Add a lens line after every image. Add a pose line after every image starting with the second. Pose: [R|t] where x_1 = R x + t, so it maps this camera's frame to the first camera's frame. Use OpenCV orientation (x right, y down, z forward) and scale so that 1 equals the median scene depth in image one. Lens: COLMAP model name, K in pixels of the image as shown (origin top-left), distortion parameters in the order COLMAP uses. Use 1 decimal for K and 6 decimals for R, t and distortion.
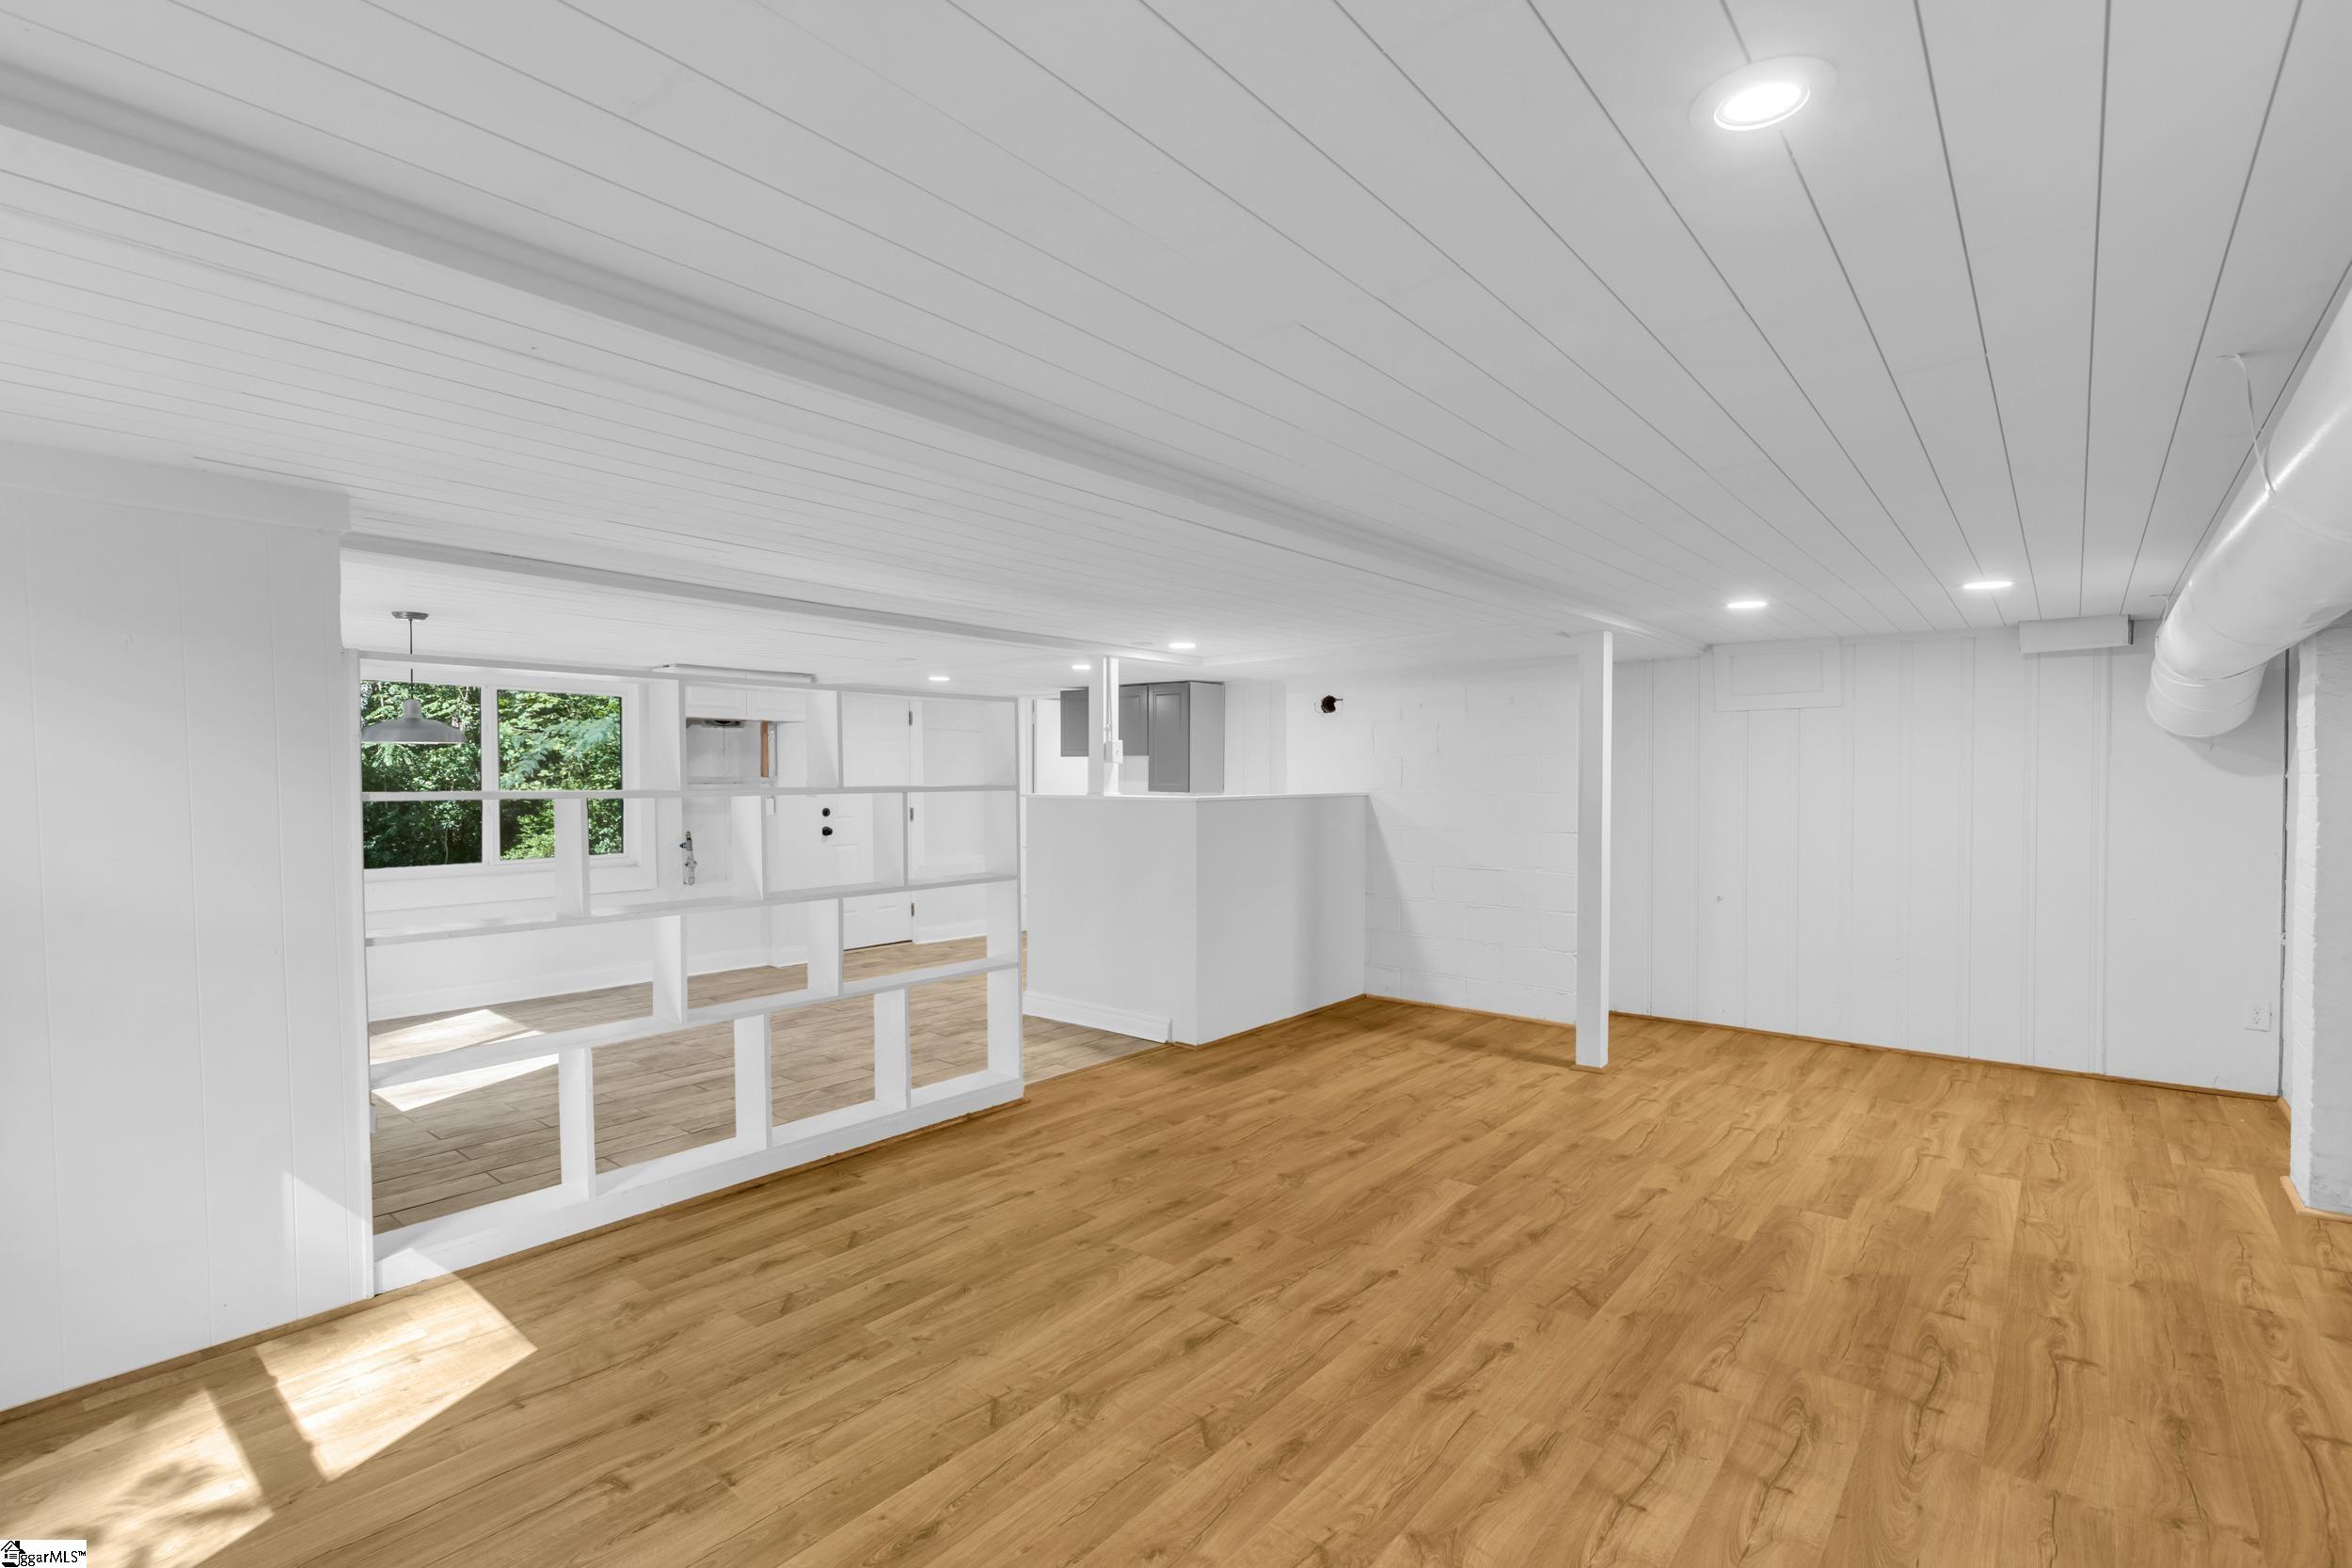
lens RADIAL K [[1068.0, 0, 1179.1], [0, 1068.0, 787.2], [0, 0, 1]] dist [0.001240, -0.000492]
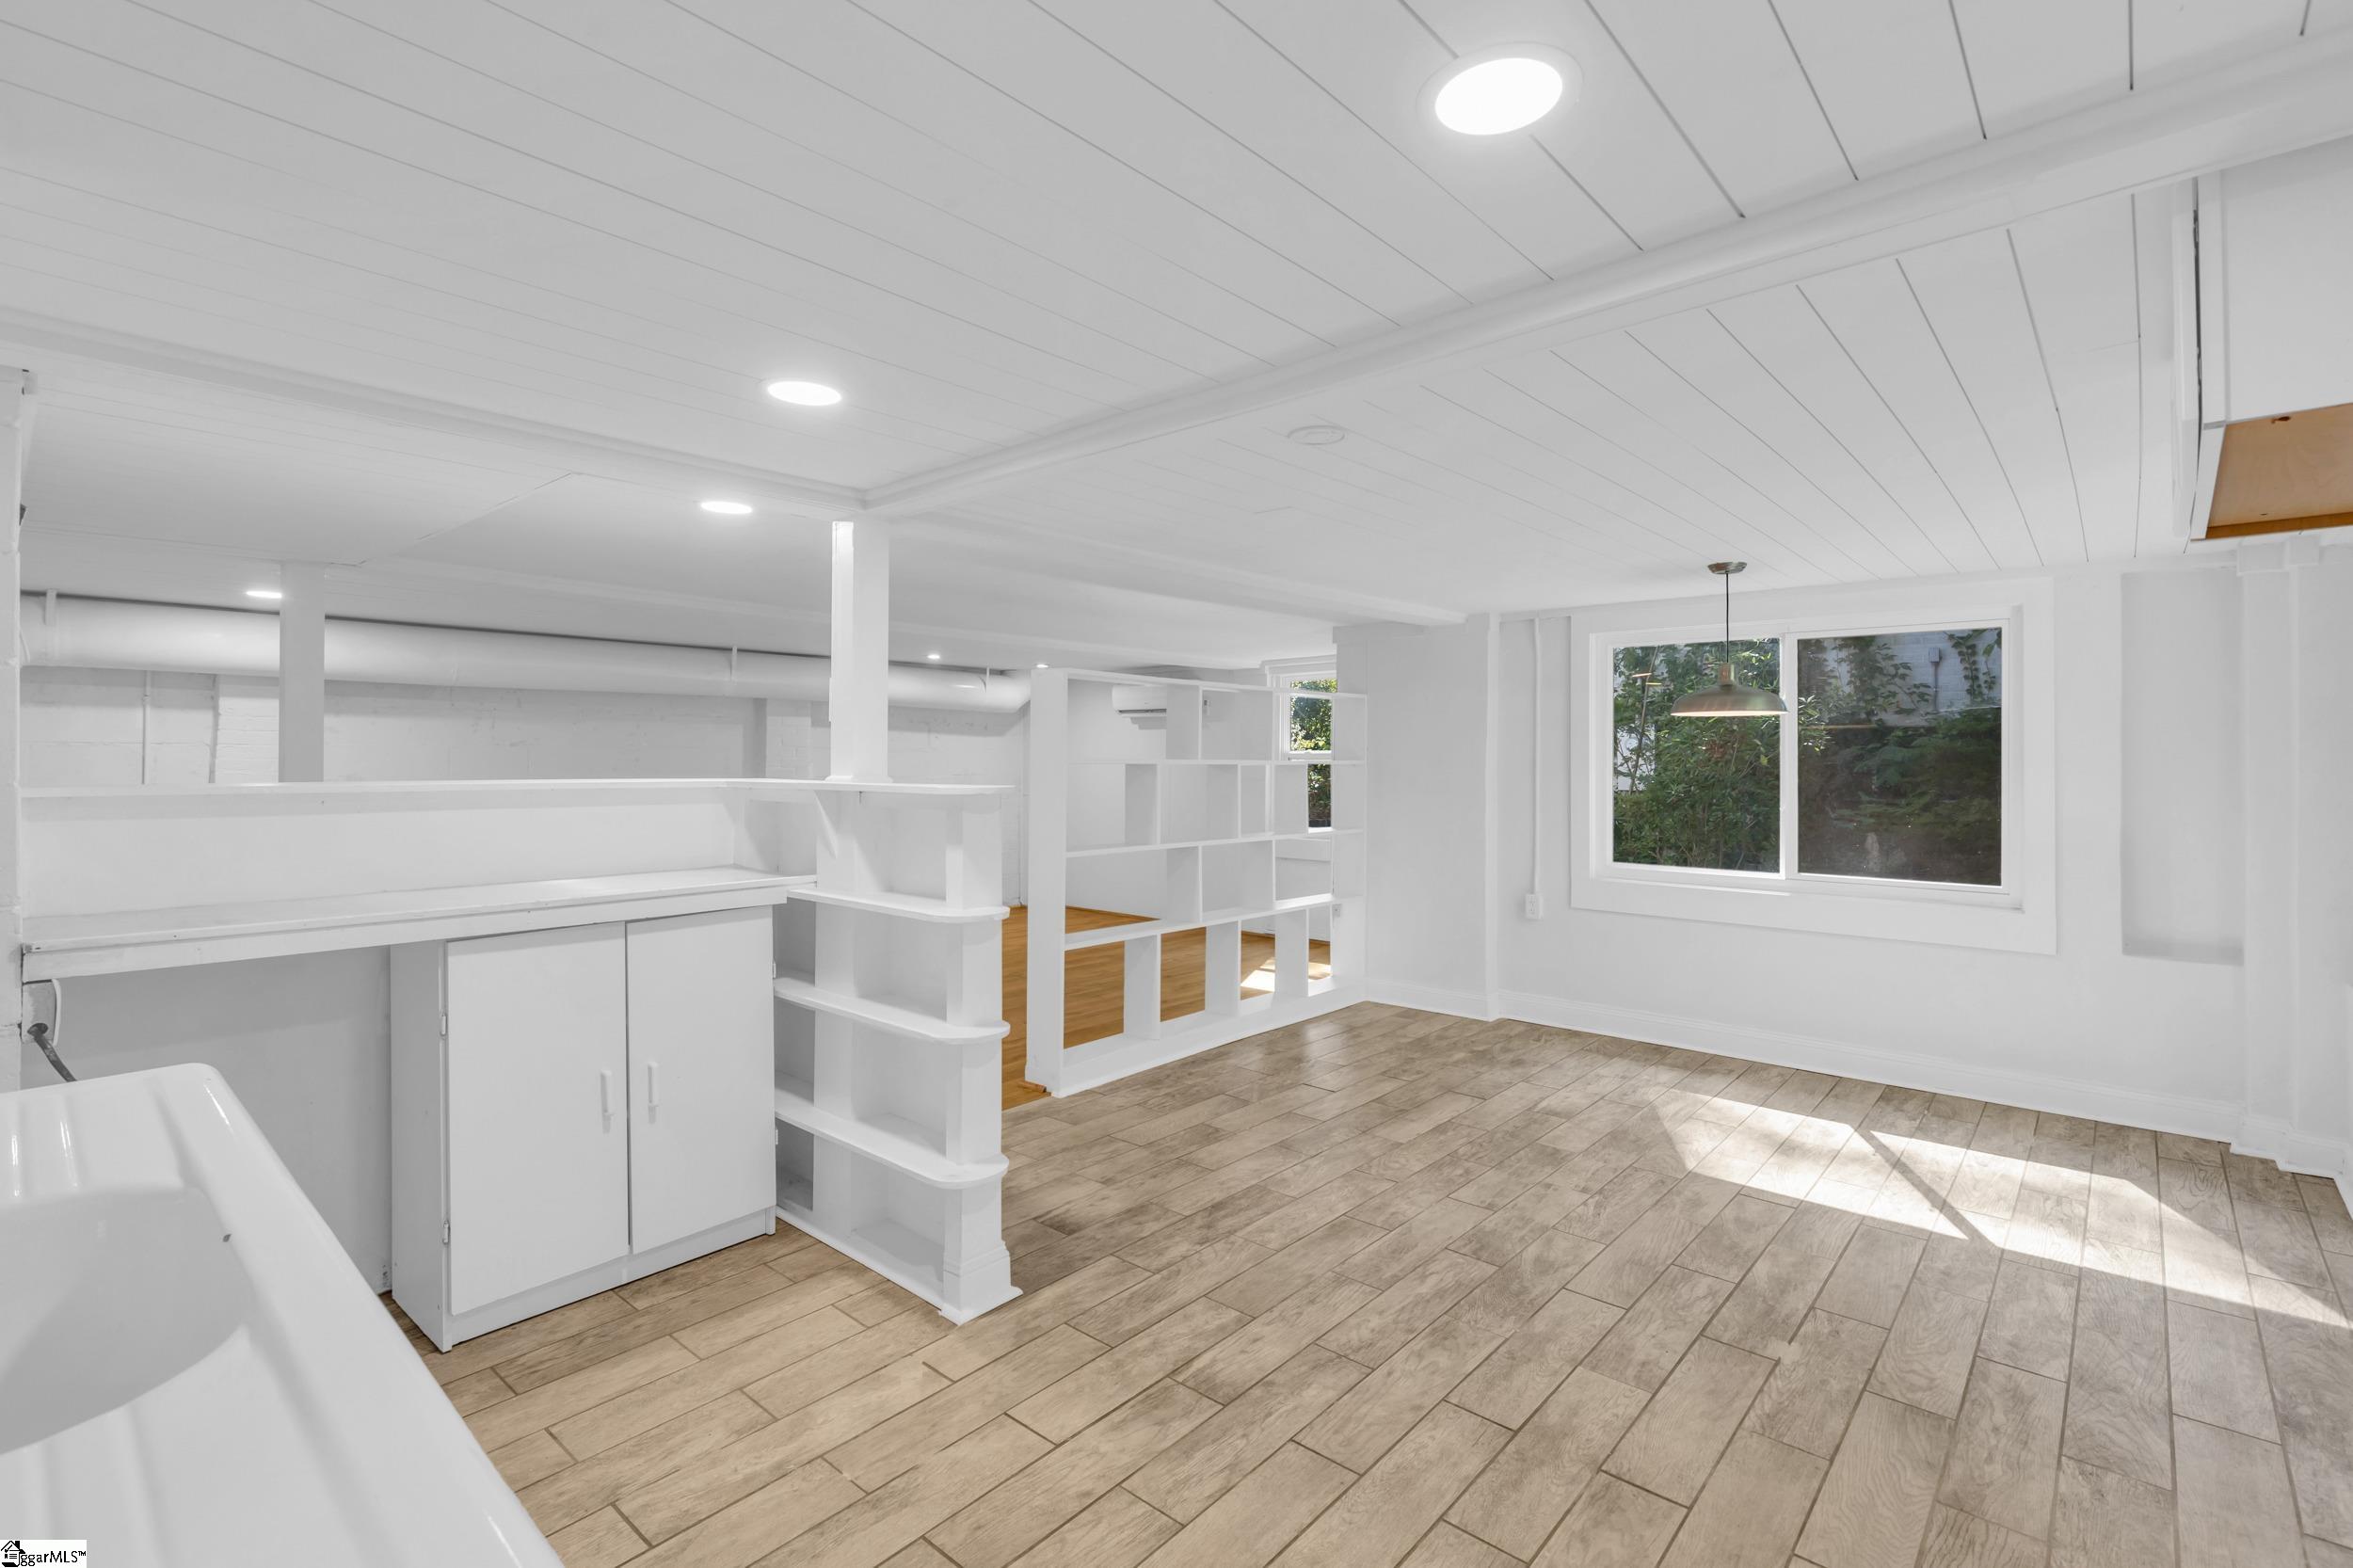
lens RADIAL K [[1068.6, 0, 1224.7], [0, 1068.6, 744.8], [0, 0, 1]] dist [0.001240, -0.000492]
pose [[-0.999953, -0.000754, 0.009690, -0.308588], [-0.000744, 0.999999, 0.001085, -0.013763], [-0.009691, 0.001077, -0.999952, 1.811754]]
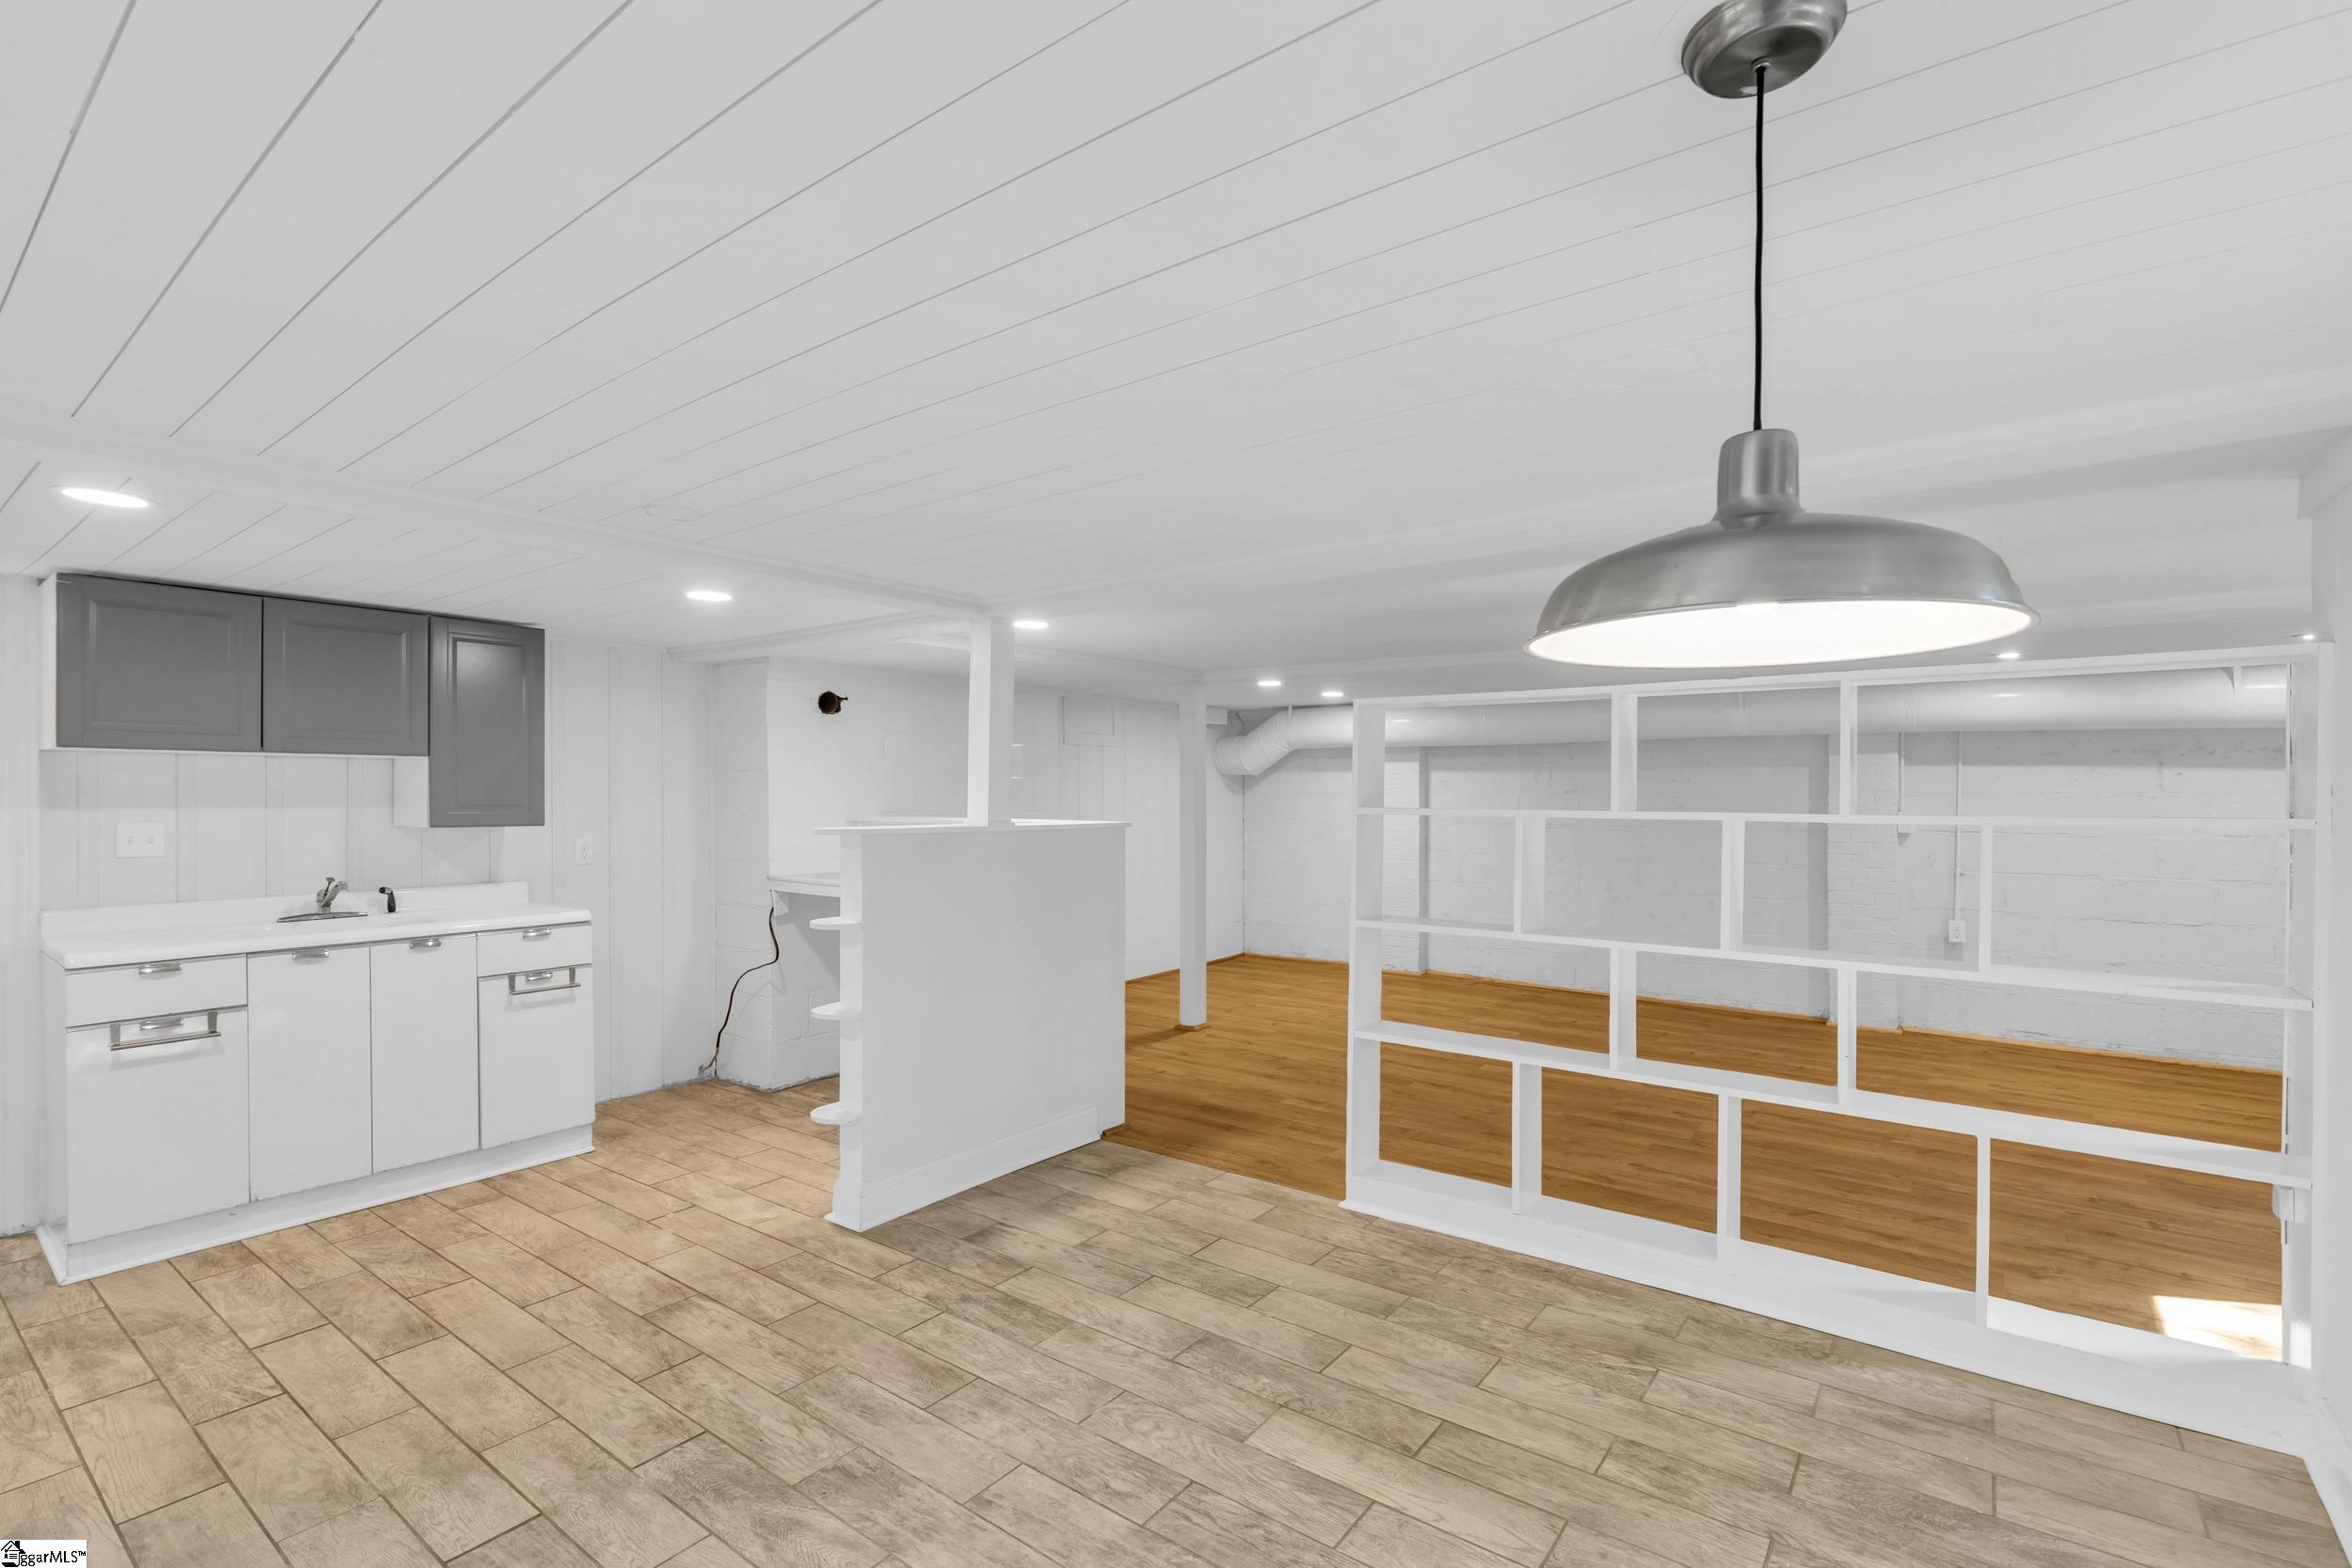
lens RADIAL K [[1068.0, 0, 1180.5], [0, 1068.0, 798.3], [0, 0, 1]] dist [0.001240, -0.000492]
pose [[-0.049587, -0.000548, 0.998770, -0.892884], [0.010466, 0.999945, 0.001069, -0.010341], [-0.998715, 0.010506, -0.049578, 1.096523]]
